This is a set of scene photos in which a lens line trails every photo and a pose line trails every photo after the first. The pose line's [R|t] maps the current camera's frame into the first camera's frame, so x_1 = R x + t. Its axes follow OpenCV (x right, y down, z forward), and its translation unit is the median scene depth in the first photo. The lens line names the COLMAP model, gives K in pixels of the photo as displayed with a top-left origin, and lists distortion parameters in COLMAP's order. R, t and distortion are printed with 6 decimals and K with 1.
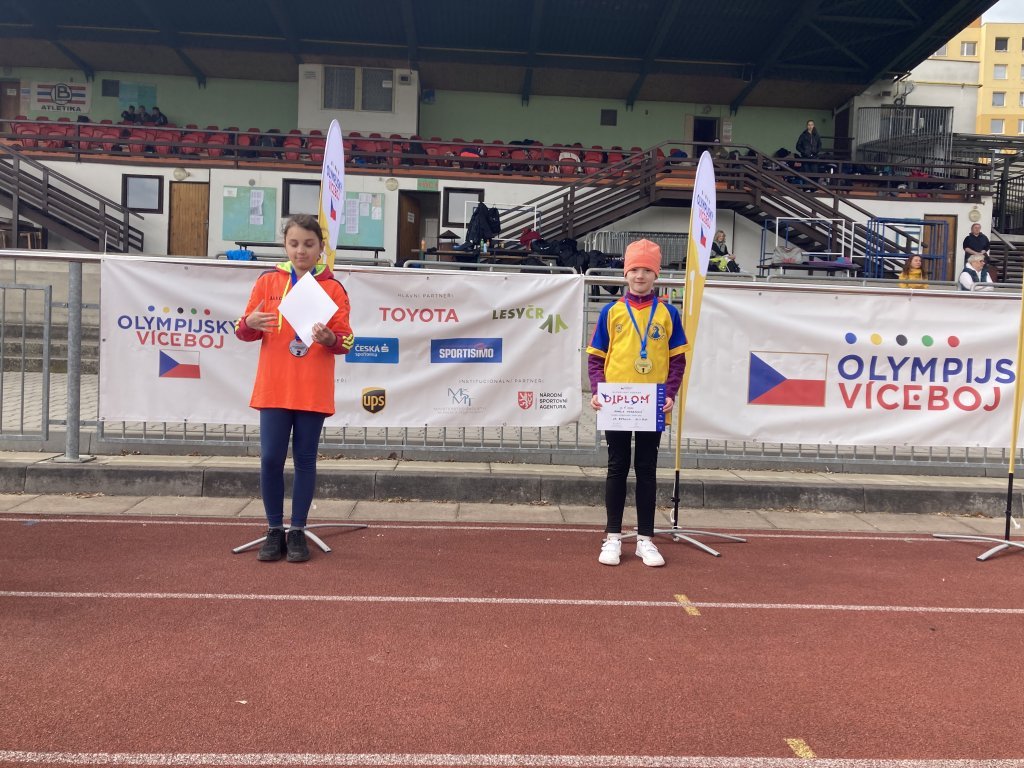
lens RADIAL K [[821.5, 0, 468.2], [0, 821.5, 399.6], [0, 0, 1]] dist [0.015499, -0.005148]
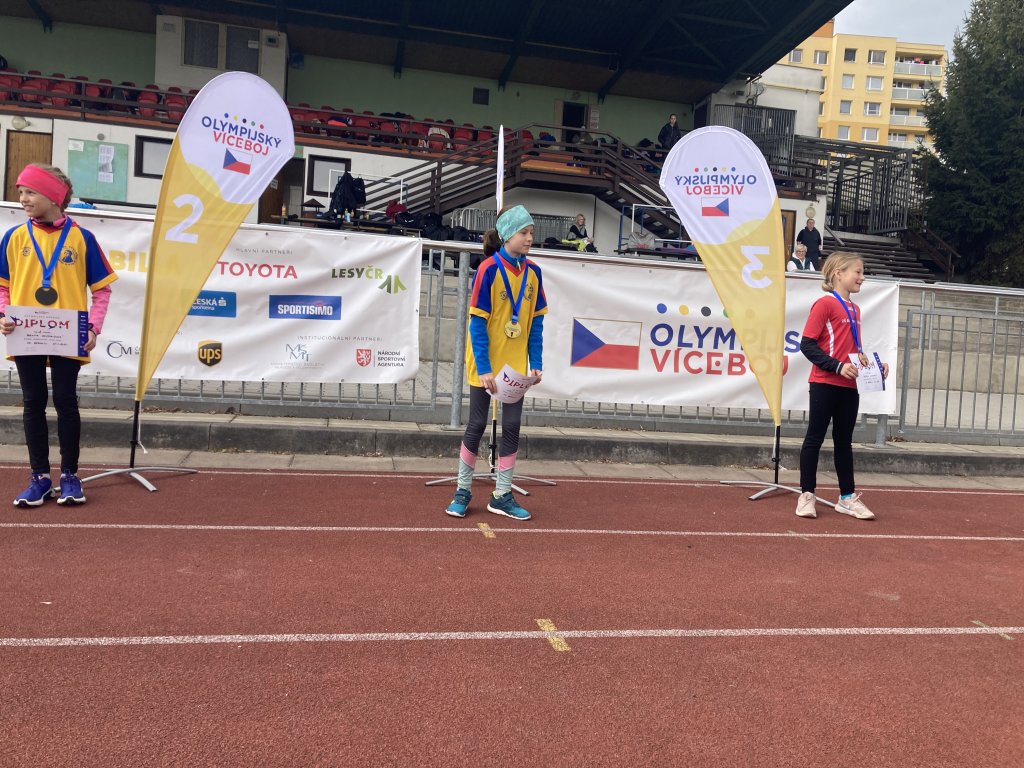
lens RADIAL K [[841.1, 0, 477.4], [0, 841.1, 390.0], [0, 0, 1]] dist [0.013422, -0.013886]
pose [[0.987125, 0.016962, 0.159048, 0.013521], [-0.018489, 0.999796, 0.008124, 0.009661], [-0.158877, -0.010960, 0.987237, -0.023008]]
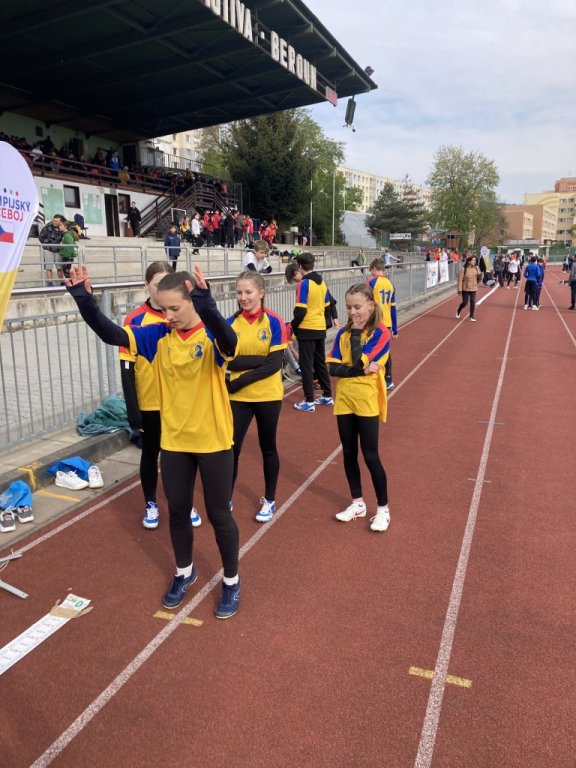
lens RADIAL K [[630.8, 0, 288.0], [0, 630.8, 384.0], [0, 0, 1]] dist [0.013422, -0.013886]
pose [[0.378599, -0.218514, 0.899397, -1.406123], [0.069875, 0.975707, 0.207640, -0.095430], [-0.922919, -0.015767, 0.384671, 0.006469]]
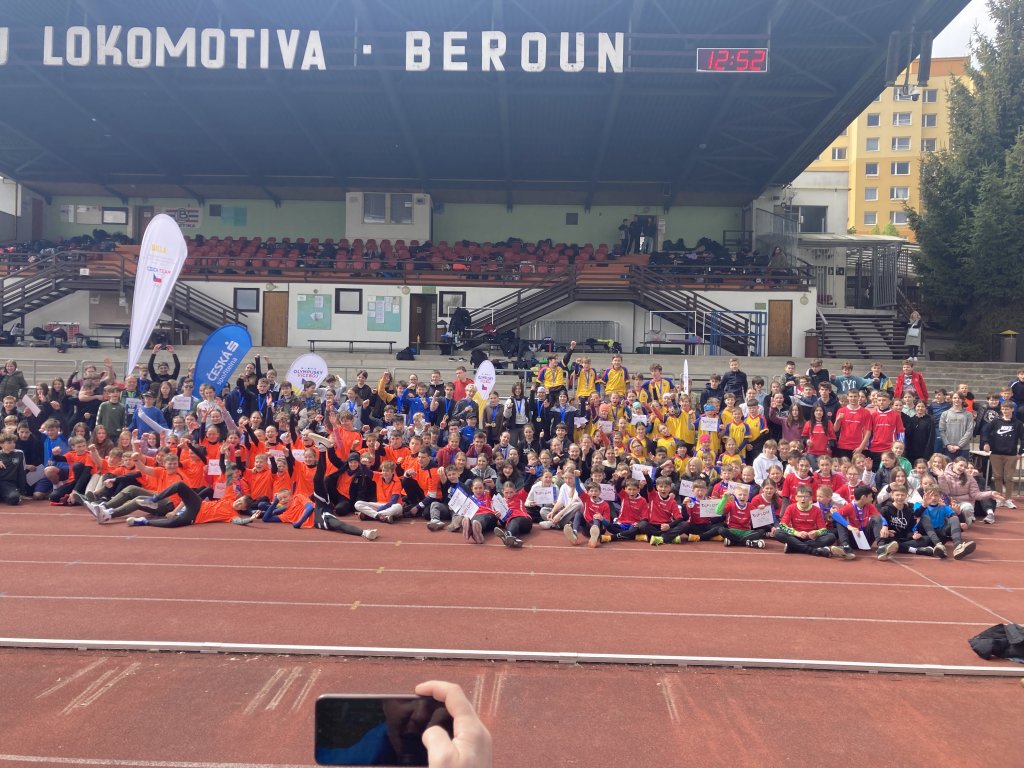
lens RADIAL K [[841.1, 0, 477.4], [0, 841.1, 390.0], [0, 0, 1]] dist [0.013422, -0.013886]
pose [[0.998429, -0.011755, -0.054786, 0.127320], [0.010078, 0.999475, -0.030789, -0.026252], [0.055119, 0.030189, 0.998023, -0.565687]]
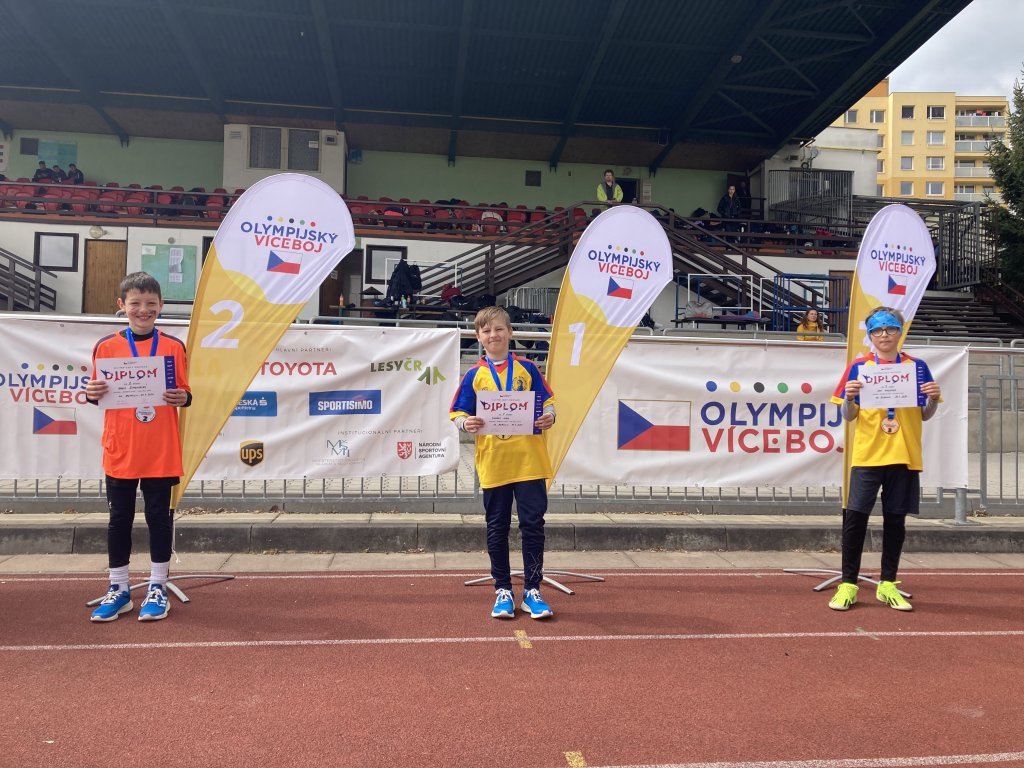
lens RADIAL K [[832.7, 0, 476.8], [0, 832.7, 401.8], [0, 0, 1]] dist [0.012308, -0.005421]
pose [[0.997030, -0.014815, 0.075580, 0.025488], [0.019789, 0.997656, -0.065498, 0.003162], [-0.074433, 0.066800, 0.994986, -0.013927]]
